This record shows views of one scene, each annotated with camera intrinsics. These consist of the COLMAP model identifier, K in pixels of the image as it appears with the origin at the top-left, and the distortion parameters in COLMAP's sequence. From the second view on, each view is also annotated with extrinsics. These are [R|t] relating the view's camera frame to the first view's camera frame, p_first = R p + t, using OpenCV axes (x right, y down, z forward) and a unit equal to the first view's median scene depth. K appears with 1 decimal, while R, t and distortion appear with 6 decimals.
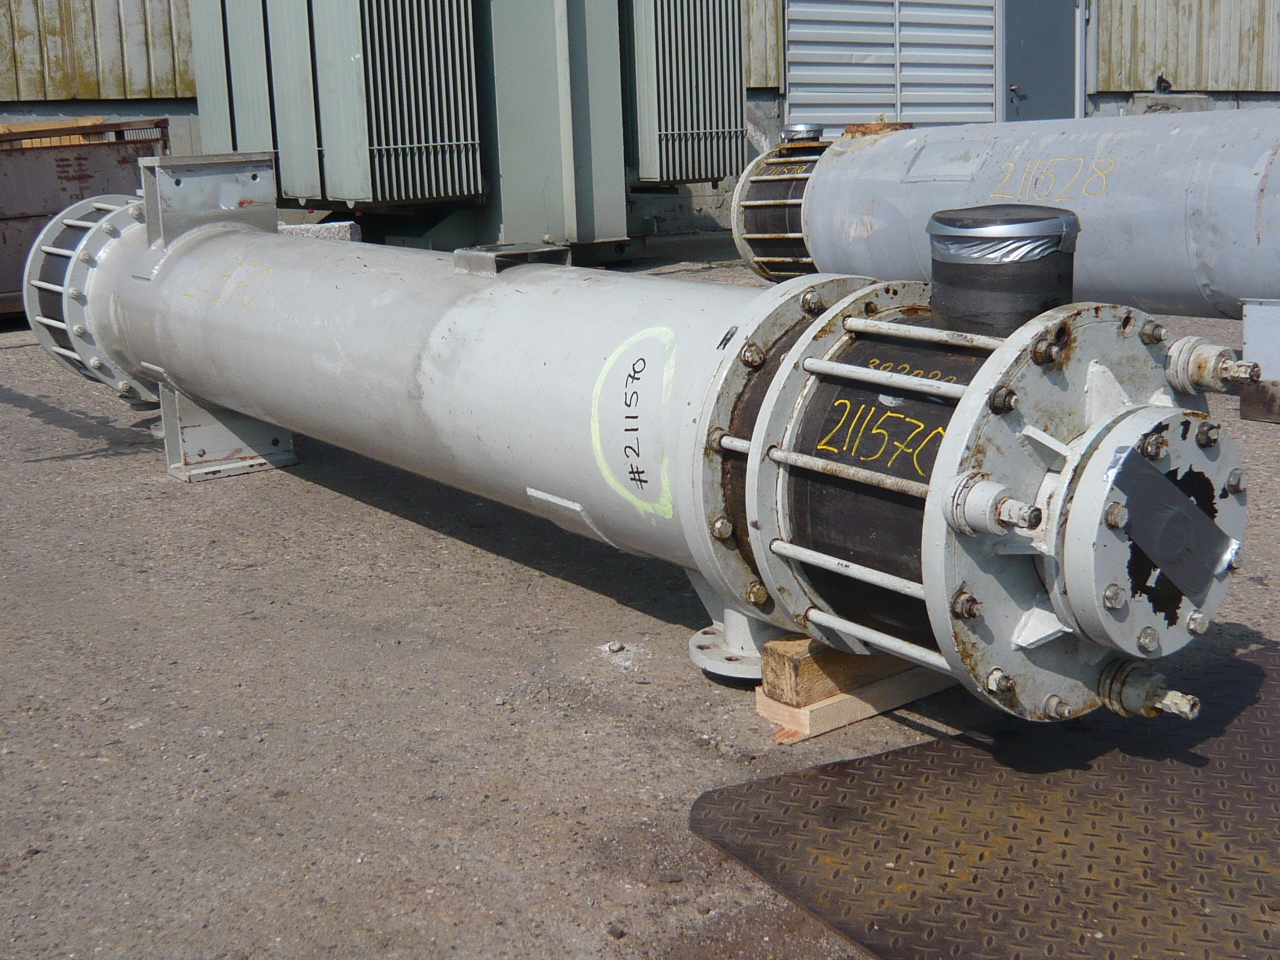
lens RADIAL K [[1629.7, 0, 640.0], [0, 1629.7, 480.0], [0, 0, 1]] dist [-0.016101, -0.020160]
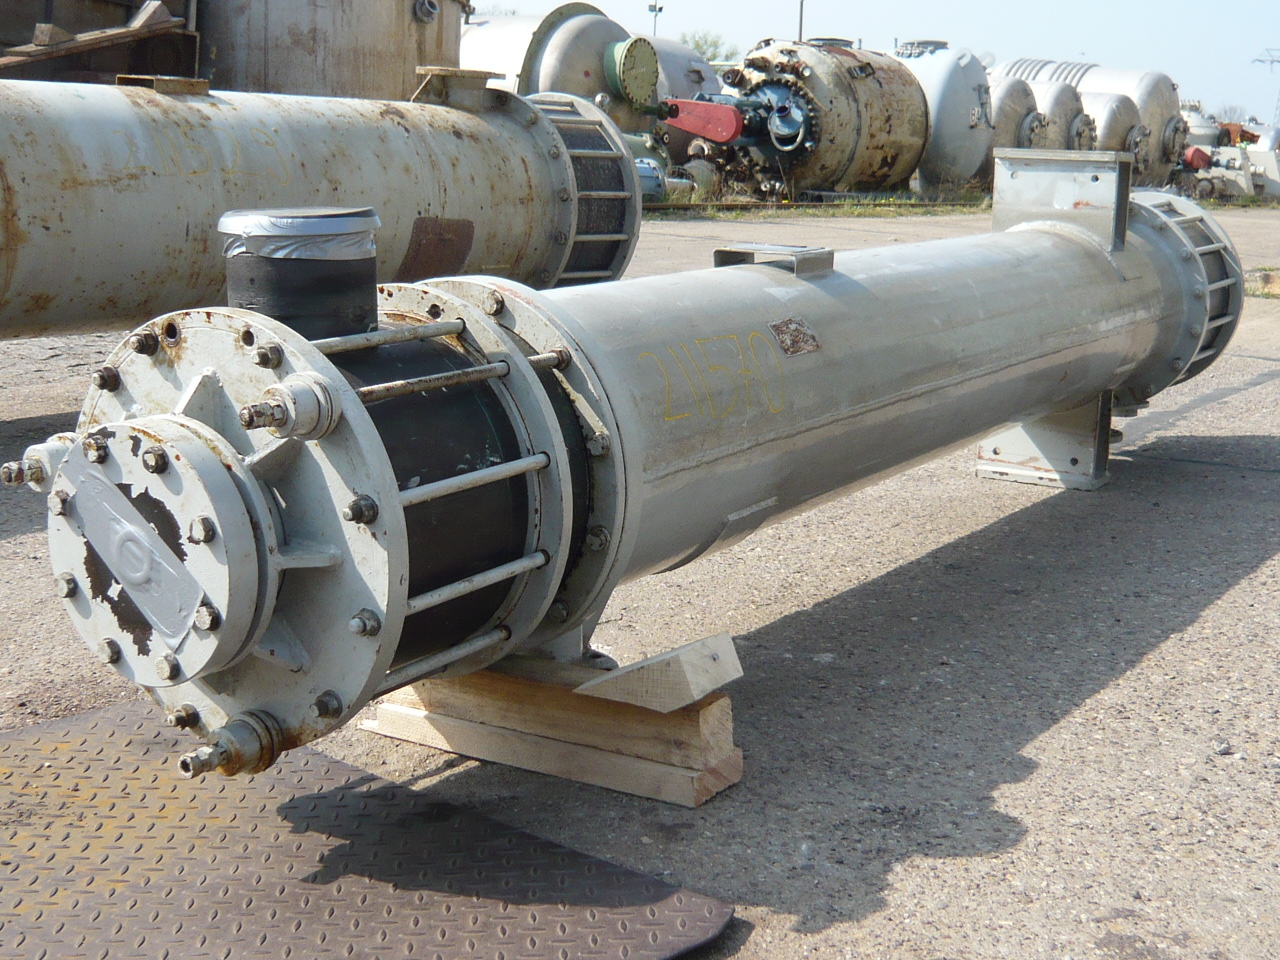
lens RADIAL K [[1738.7, 0, 640.0], [0, 1738.7, 480.0], [0, 0, 1]] dist [-0.041366, -0.069499]
pose [[0.369630, 0.231807, -0.899800, 1.307911], [-0.242735, 0.958844, 0.147305, -0.223053], [0.896914, 0.163965, 0.410684, 0.833977]]
